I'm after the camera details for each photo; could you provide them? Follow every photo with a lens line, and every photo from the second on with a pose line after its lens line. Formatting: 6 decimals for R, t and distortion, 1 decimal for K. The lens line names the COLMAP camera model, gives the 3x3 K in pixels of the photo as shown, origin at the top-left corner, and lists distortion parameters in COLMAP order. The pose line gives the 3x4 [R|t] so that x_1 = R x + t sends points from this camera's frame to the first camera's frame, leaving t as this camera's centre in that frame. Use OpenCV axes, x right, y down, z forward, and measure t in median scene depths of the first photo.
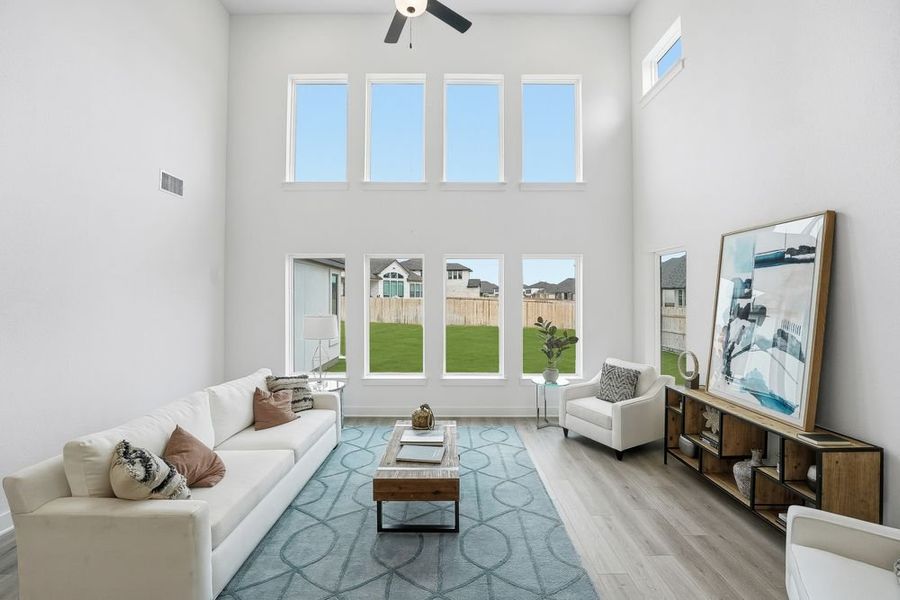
lens RADIAL K [[372.4, 0, 453.8], [0, 372.4, 296.4], [0, 0, 1]] dist [-0.018333, 0.000047]
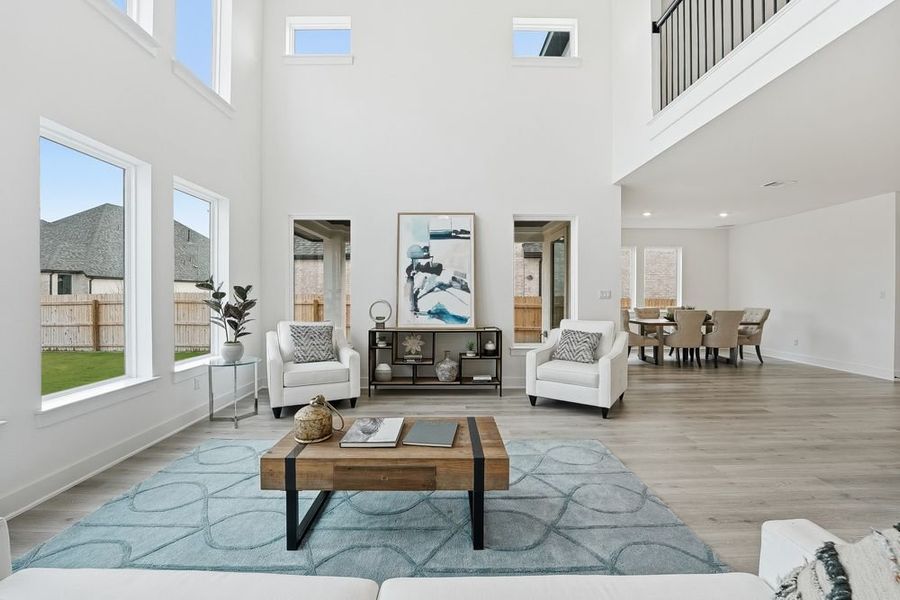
lens RADIAL K [[372.4, 0, 453.8], [0, 372.4, 296.4], [0, 0, 1]] dist [-0.018333, 0.000047]
pose [[-0.006956, -0.007700, 0.999946, -0.777466], [0.000605, 0.999970, 0.007704, 0.155666], [-0.999976, 0.000659, -0.006951, 0.934677]]
